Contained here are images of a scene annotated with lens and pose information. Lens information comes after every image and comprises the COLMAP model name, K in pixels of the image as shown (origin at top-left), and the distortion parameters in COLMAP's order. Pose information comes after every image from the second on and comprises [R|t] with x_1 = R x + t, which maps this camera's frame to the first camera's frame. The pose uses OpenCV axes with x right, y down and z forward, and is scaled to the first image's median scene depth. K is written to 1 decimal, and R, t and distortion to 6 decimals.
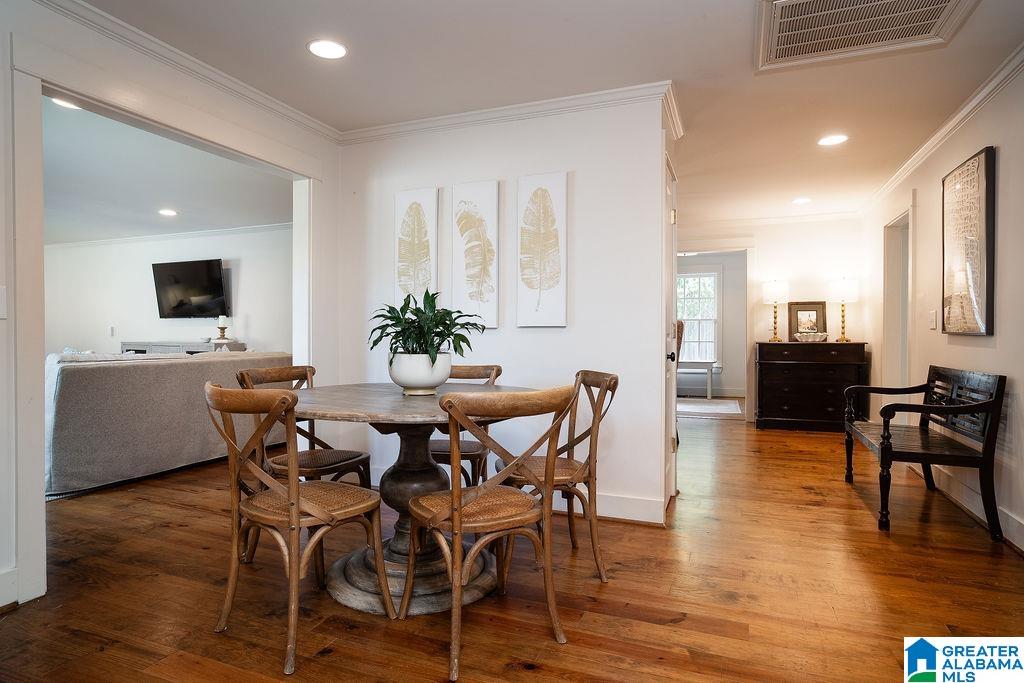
lens RADIAL K [[570.3, 0, 512.0], [0, 570.3, 341.5], [0, 0, 1]] dist [-0.033072, -0.000286]
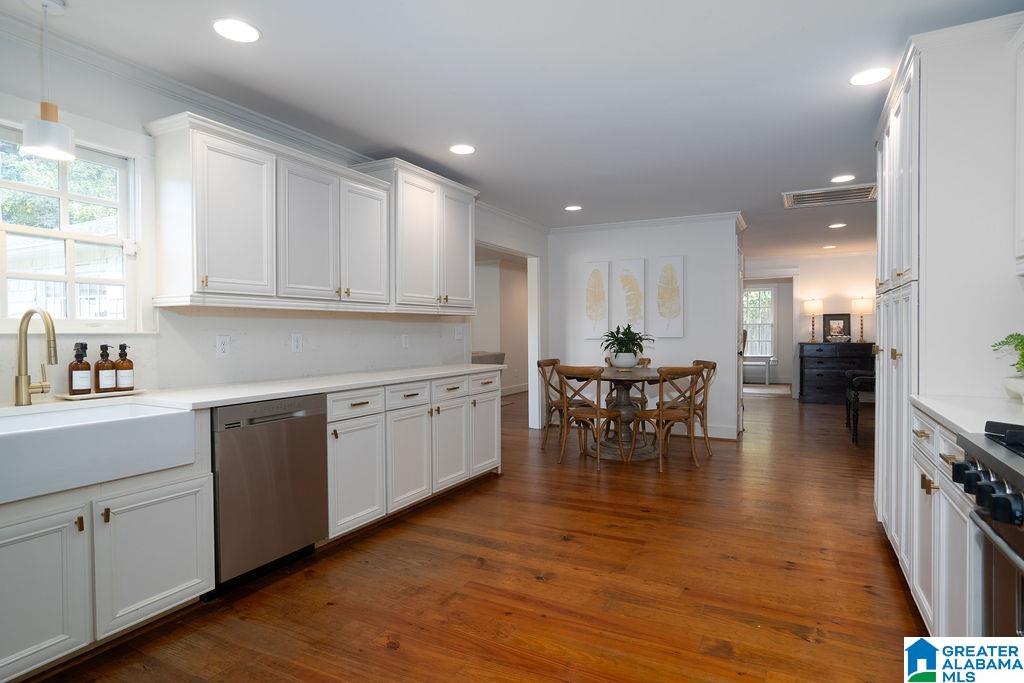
lens RADIAL K [[570.3, 0, 512.0], [0, 570.3, 341.5], [0, 0, 1]] dist [-0.033072, -0.000286]
pose [[0.995028, -0.006052, -0.099411, -0.154498], [0.006678, 0.999960, 0.005969, -0.015447], [0.099371, -0.006603, 0.995029, -0.510673]]
